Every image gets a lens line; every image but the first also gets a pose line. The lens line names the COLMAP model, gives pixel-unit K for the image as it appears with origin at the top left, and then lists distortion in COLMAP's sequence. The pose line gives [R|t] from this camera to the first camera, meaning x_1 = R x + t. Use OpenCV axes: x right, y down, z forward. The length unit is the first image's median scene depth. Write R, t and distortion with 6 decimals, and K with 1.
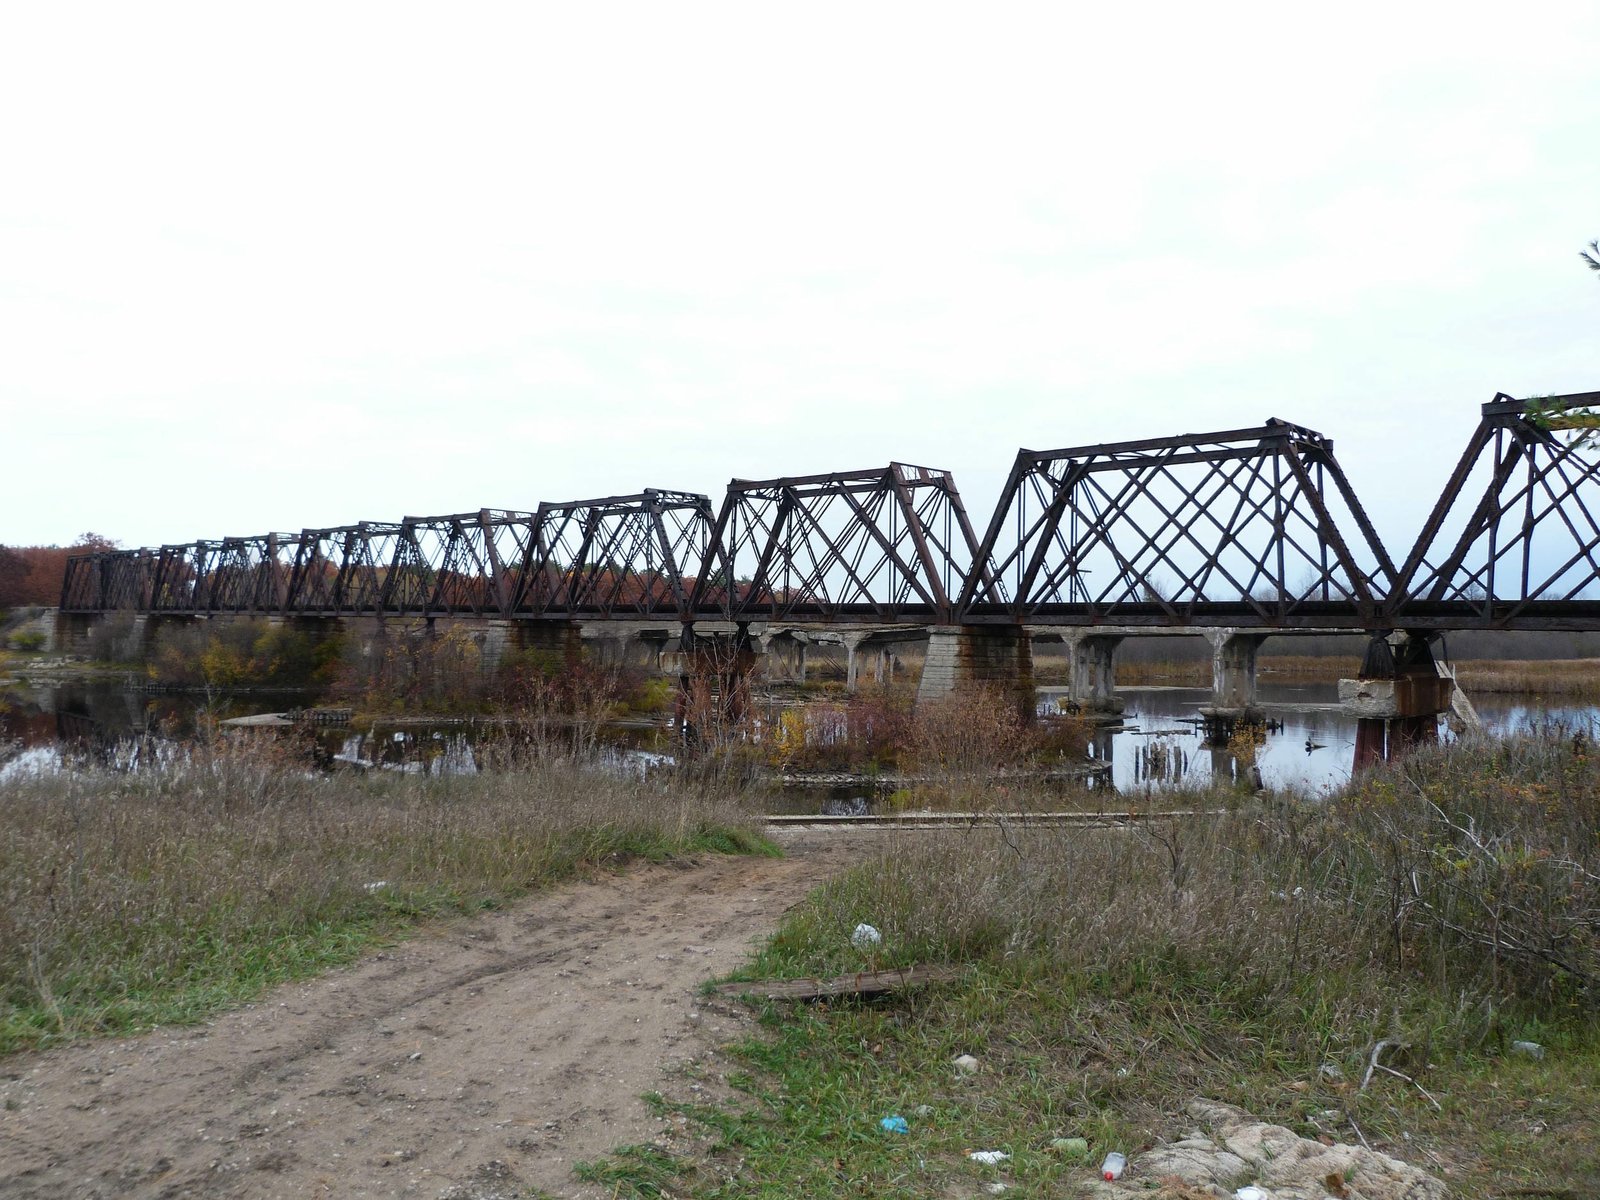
lens RADIAL K [[1212.7, 0, 802.3], [0, 1212.7, 593.4], [0, 0, 1]] dist [-0.035446, 0.038378]
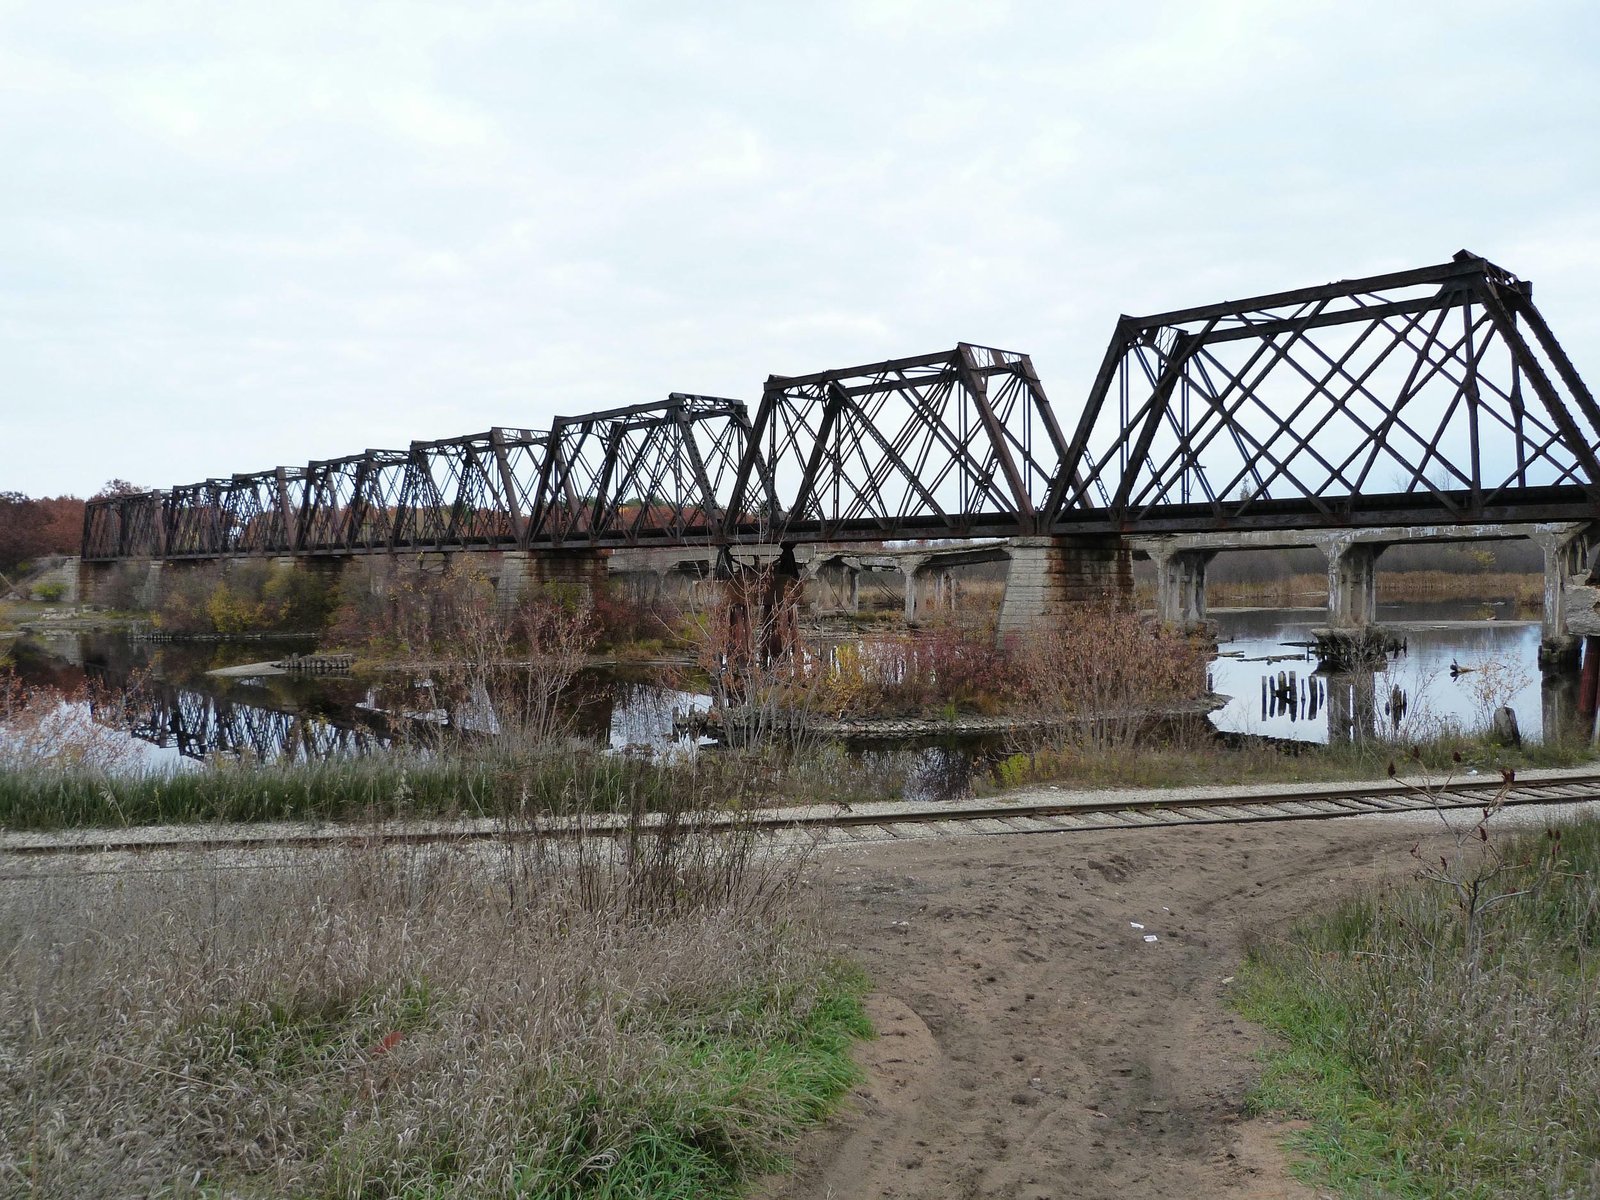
lens RADIAL K [[1212.7, 0, 802.3], [0, 1212.7, 593.4], [0, 0, 1]] dist [-0.035446, 0.038378]
pose [[0.998813, -0.026804, -0.040673, -0.003664], [0.029007, 0.998088, 0.054575, 0.011459], [0.039132, -0.055690, 0.997681, 0.124739]]
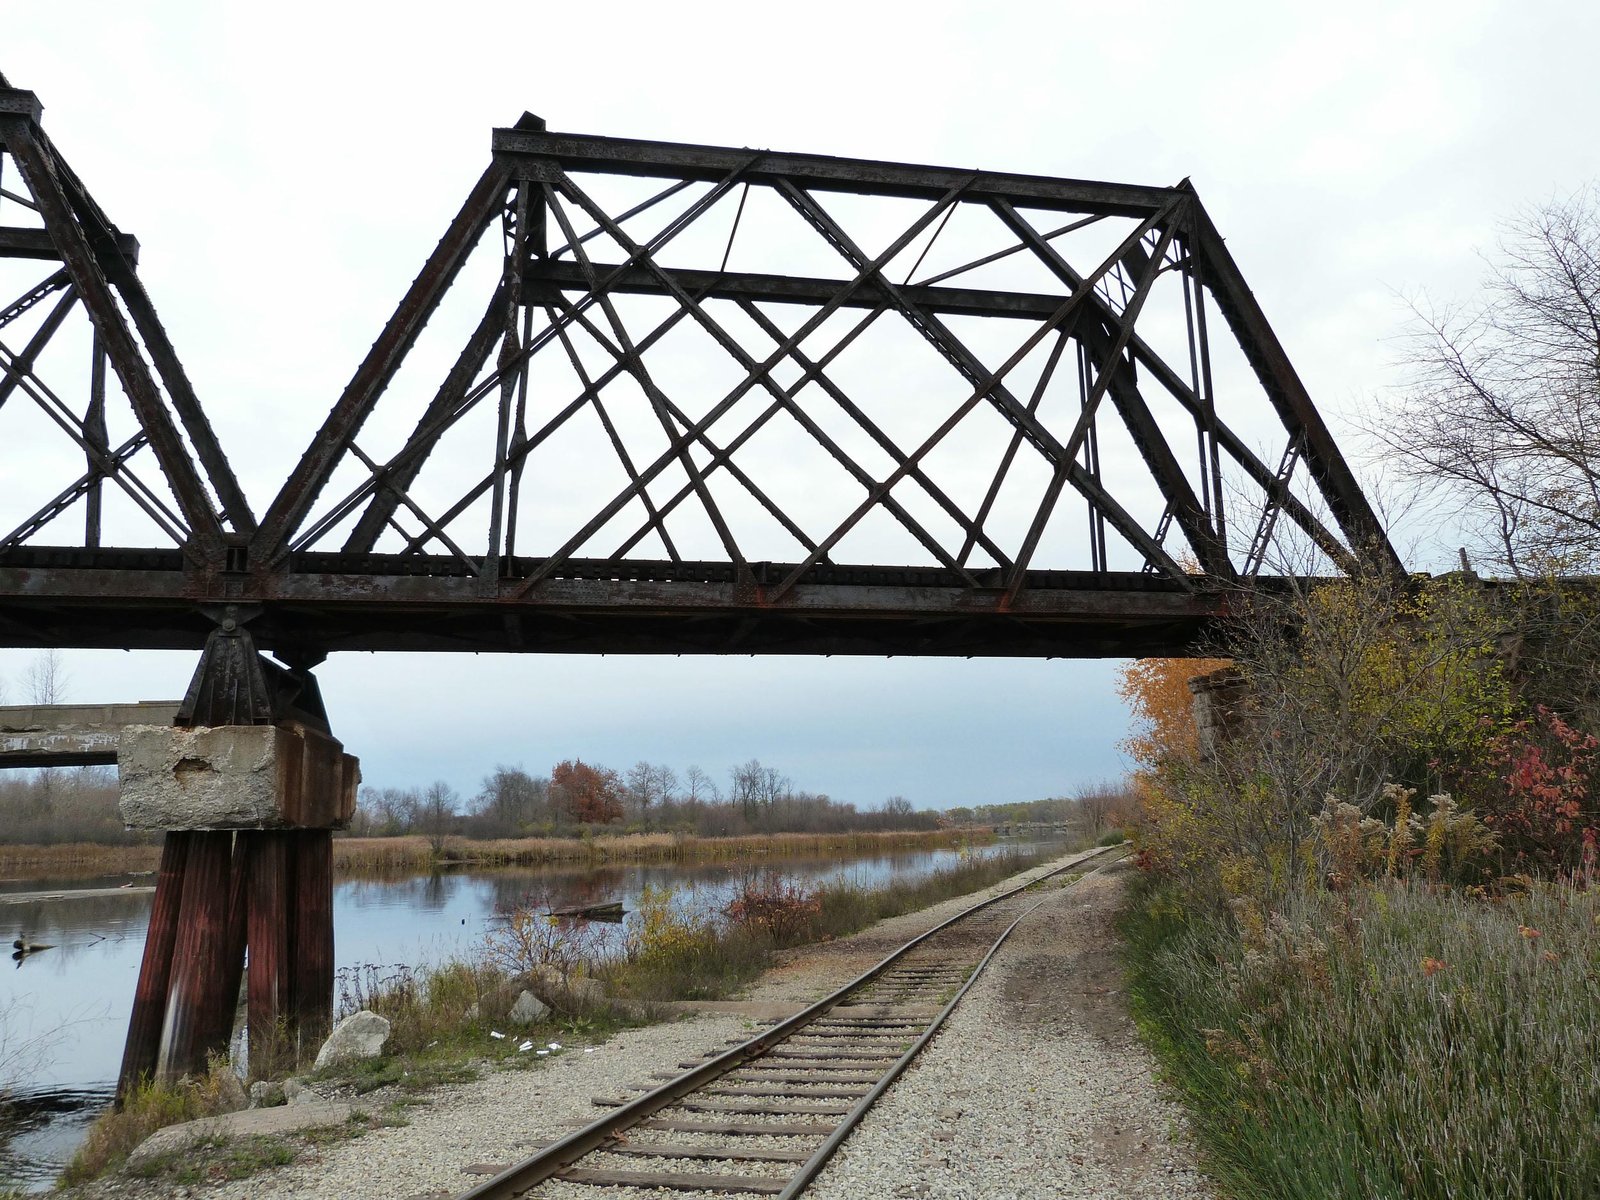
lens RADIAL K [[1216.4, 0, 778.1], [0, 1216.4, 617.0], [0, 0, 1]] dist [-0.004377, -0.000519]
pose [[0.590257, 0.117611, 0.798601, 0.152581], [-0.002630, 0.989604, -0.143796, 0.051156], [-0.807211, 0.082777, 0.584430, 0.357402]]
